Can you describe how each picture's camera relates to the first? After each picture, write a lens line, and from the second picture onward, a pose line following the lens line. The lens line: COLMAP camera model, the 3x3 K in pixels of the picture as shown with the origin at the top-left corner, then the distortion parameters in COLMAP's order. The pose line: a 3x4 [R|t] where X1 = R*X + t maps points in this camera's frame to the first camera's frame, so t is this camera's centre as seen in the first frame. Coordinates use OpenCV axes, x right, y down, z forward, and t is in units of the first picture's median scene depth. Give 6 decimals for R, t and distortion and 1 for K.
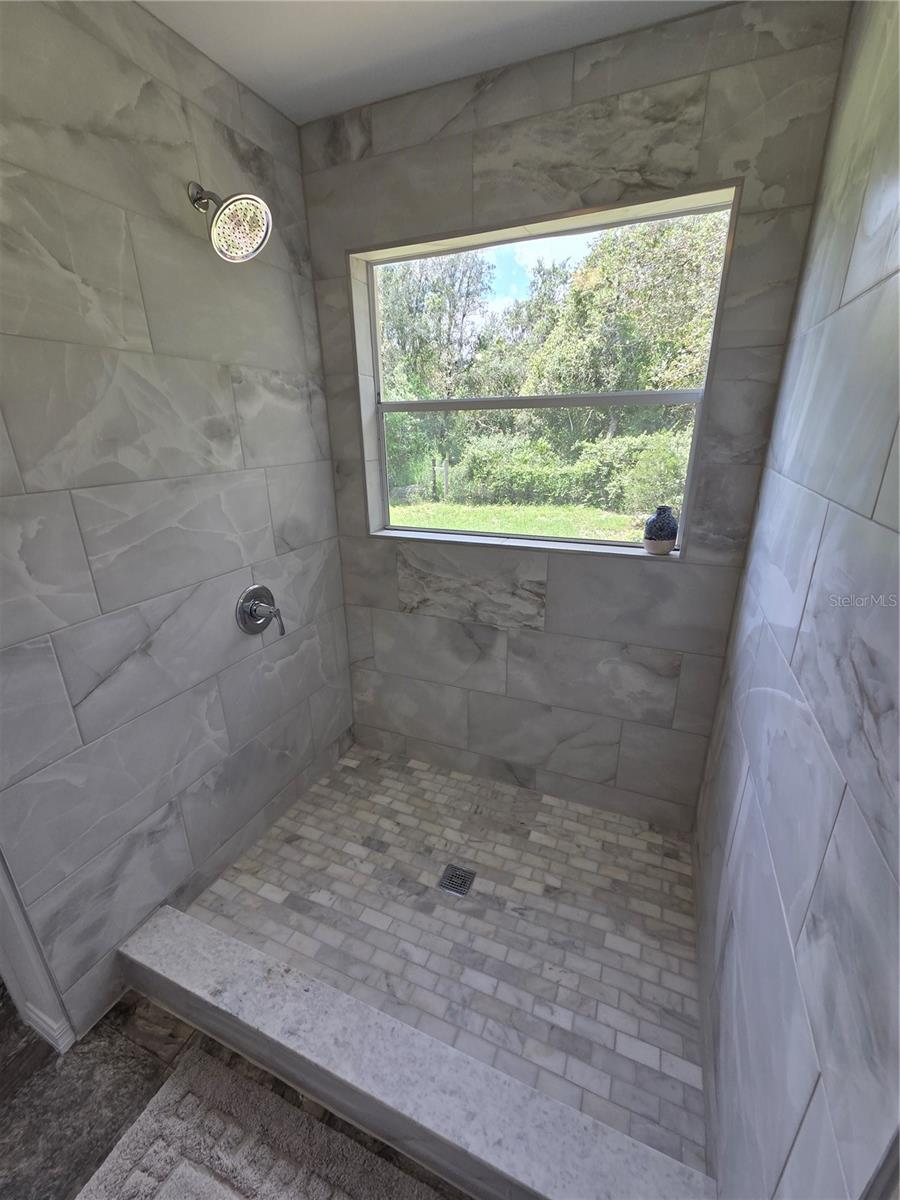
lens RADIAL K [[498.1, 0, 446.8], [0, 498.1, 600.3], [0, 0, 1]] dist [0.005771, -0.000797]
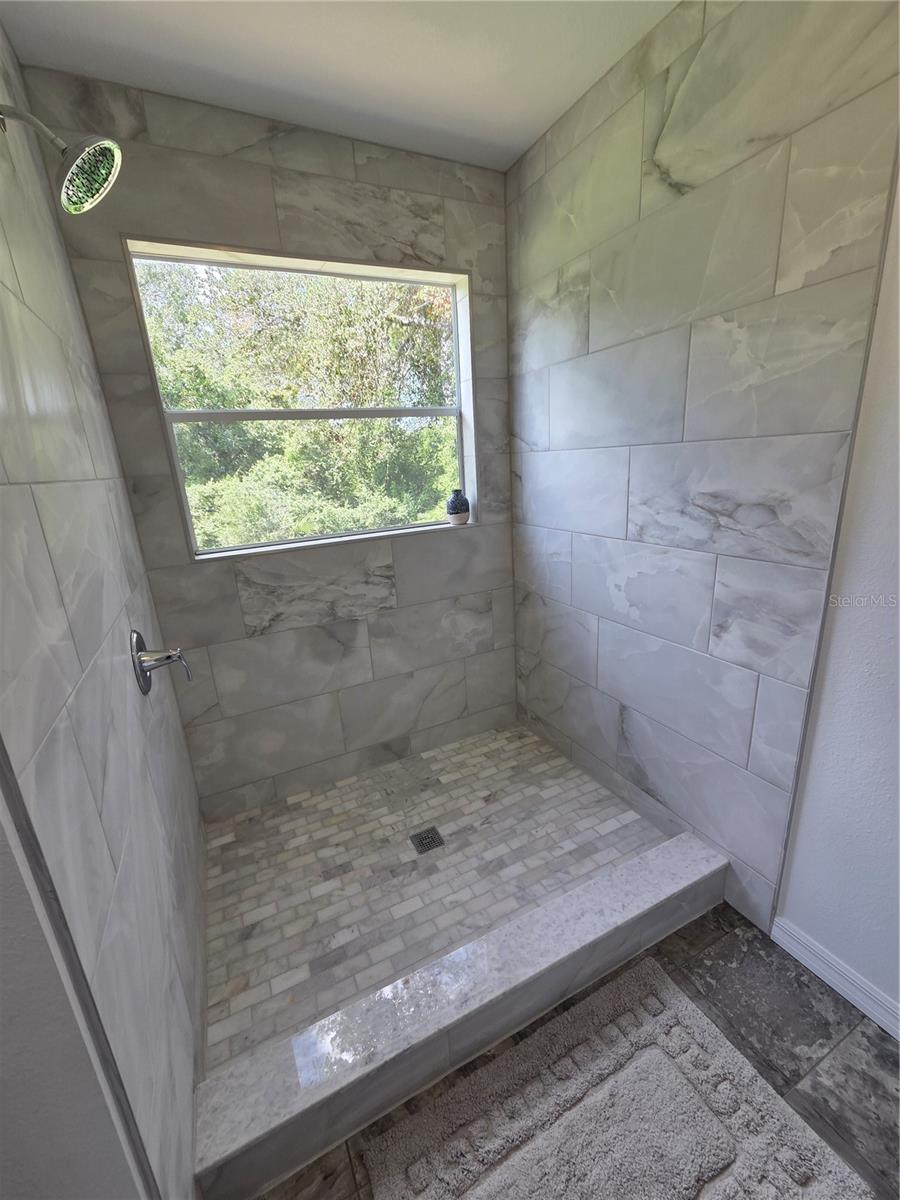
lens RADIAL K [[498.1, 0, 446.5], [0, 498.1, 603.9], [0, 0, 1]] dist [0.005771, -0.000797]
pose [[0.645643, -0.236508, 0.726092, -0.638251], [0.302772, 0.952184, 0.040927, 0.045535], [-0.701052, 0.193416, 0.686379, 0.140998]]
